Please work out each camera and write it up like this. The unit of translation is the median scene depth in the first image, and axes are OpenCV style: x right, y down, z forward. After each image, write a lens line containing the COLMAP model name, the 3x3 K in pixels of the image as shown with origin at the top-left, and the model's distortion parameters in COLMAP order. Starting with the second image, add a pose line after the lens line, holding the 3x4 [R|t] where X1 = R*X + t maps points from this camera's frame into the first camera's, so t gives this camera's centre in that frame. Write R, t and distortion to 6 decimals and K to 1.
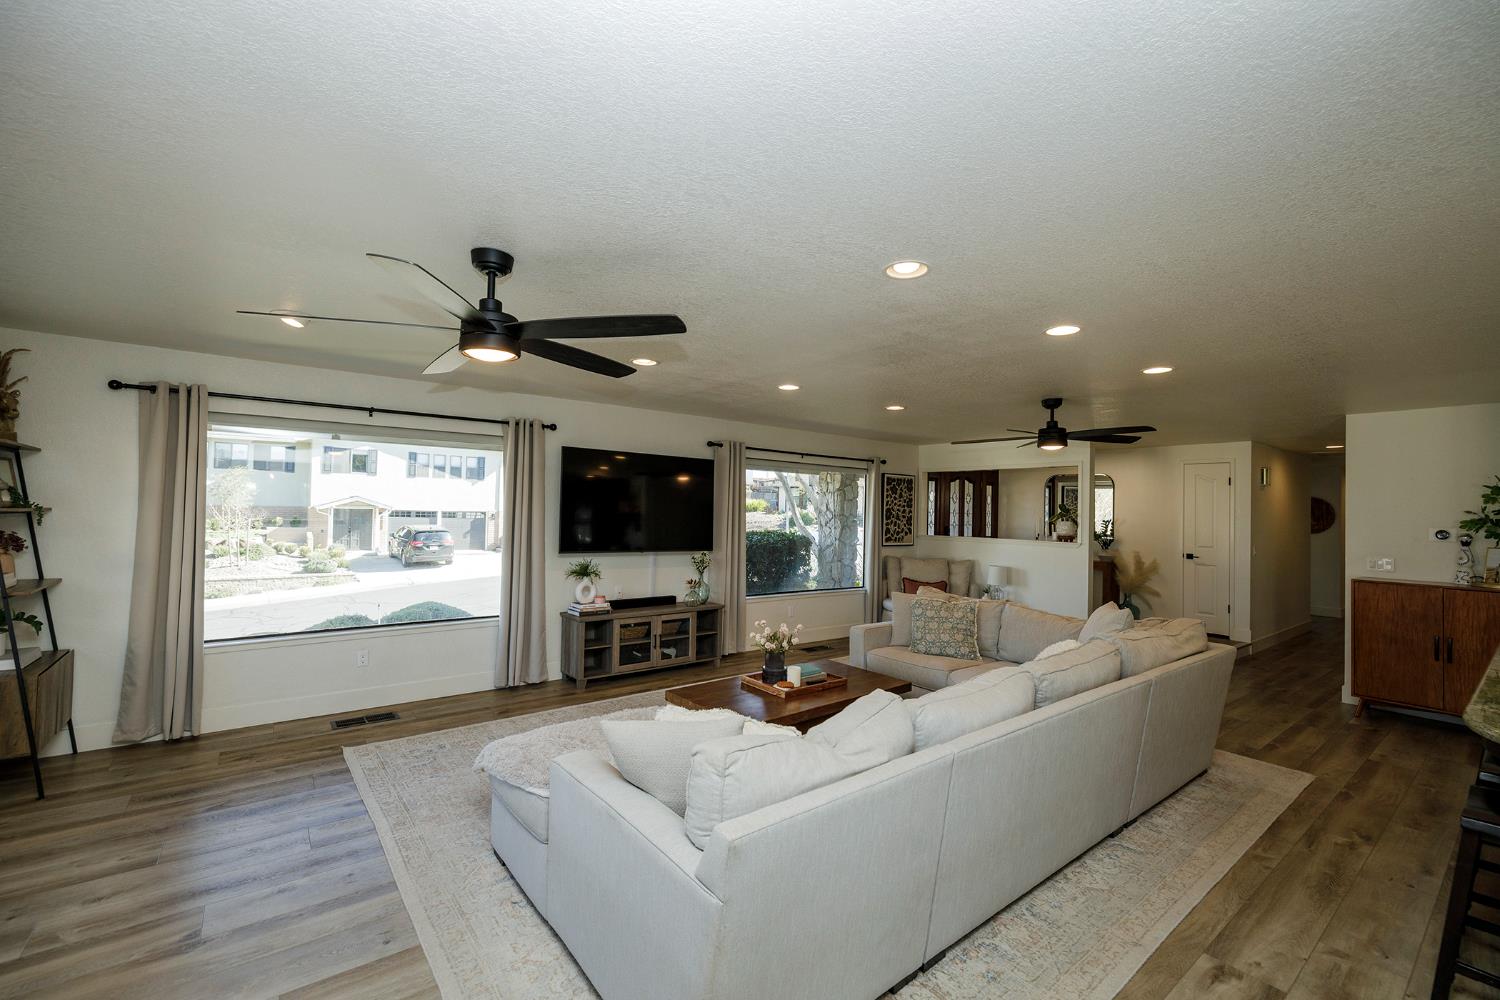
lens RADIAL K [[628.3, 0, 738.7], [0, 628.3, 498.1], [0, 0, 1]] dist [0.000195, -0.000290]
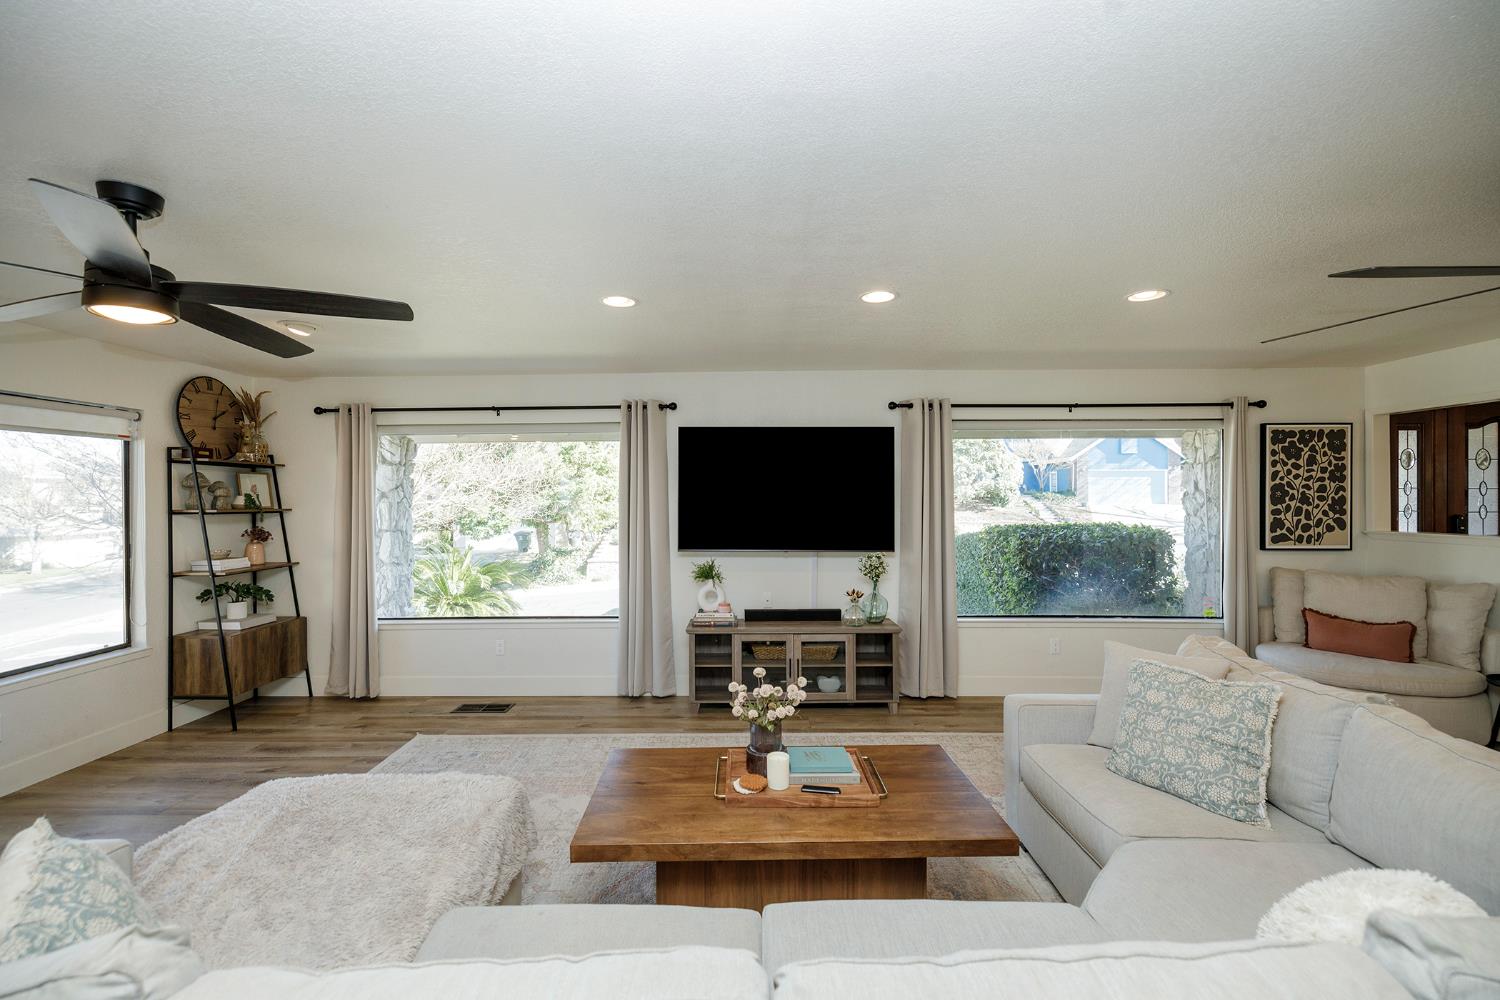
lens RADIAL K [[628.3, 0, 738.7], [0, 628.3, 498.1], [0, 0, 1]] dist [0.000195, -0.000290]
pose [[0.782491, -0.025724, -0.622130, 0.315963], [0.035083, 0.999380, 0.002802, 0.015188], [0.621673, -0.024019, 0.782909, 0.371625]]
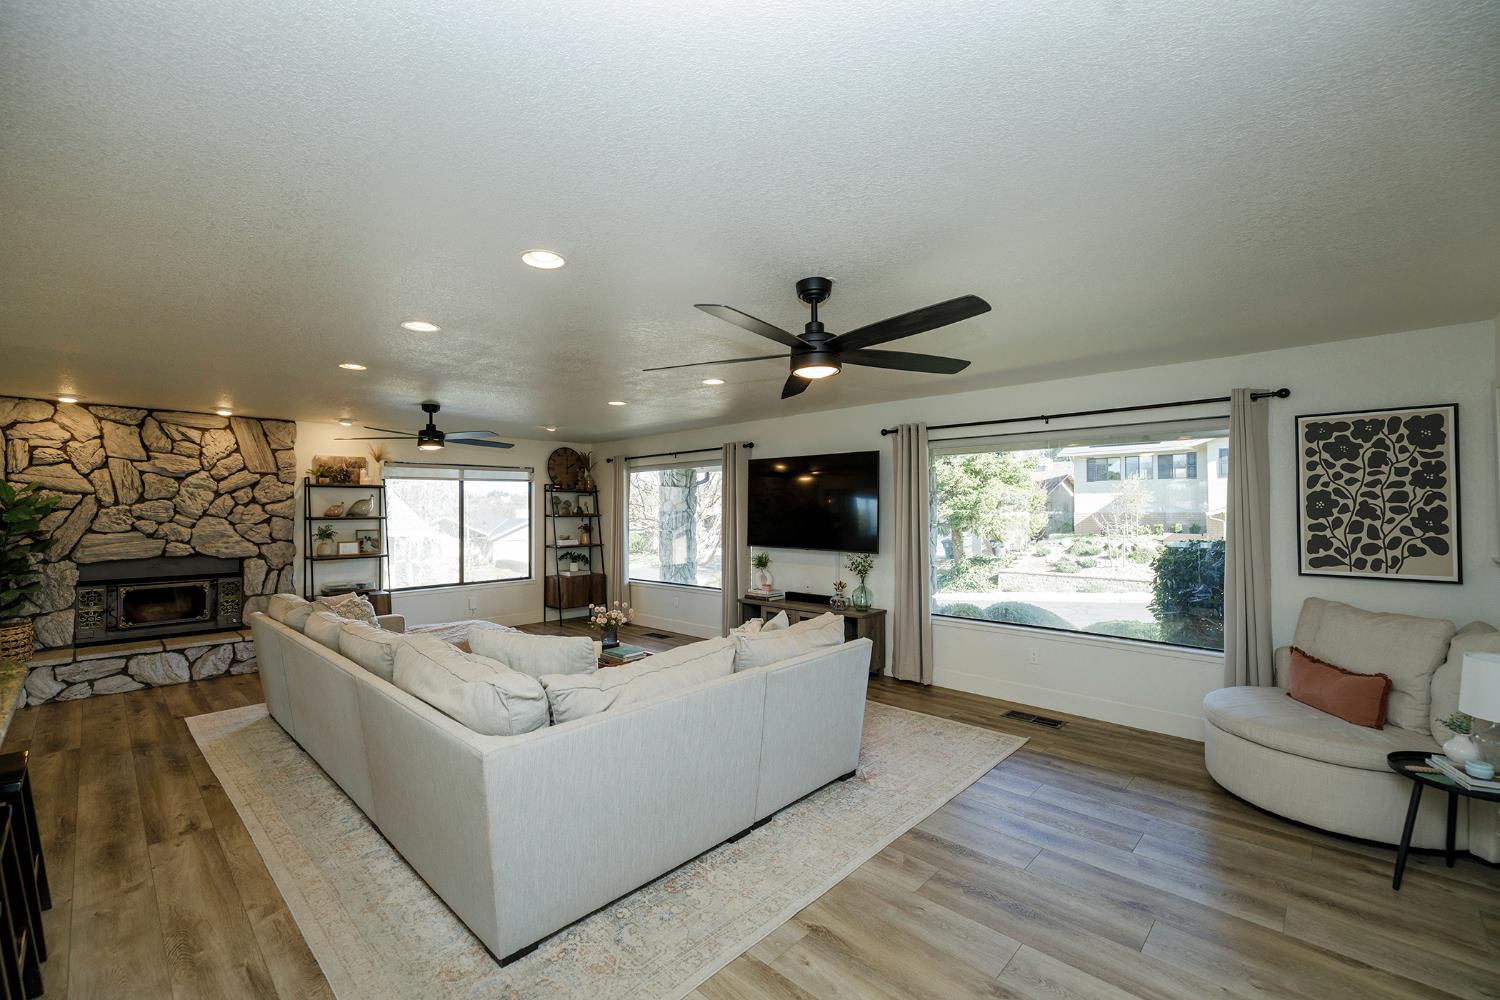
lens RADIAL K [[625.5, 0, 740.8], [0, 625.5, 494.7], [0, 0, 1]] dist [-0.000332, -0.000161]
pose [[0.149911, -0.046241, -0.987618, 0.930558], [0.028343, 0.998696, -0.042457, 0.038472], [0.988293, -0.021627, 0.151026, 0.791388]]
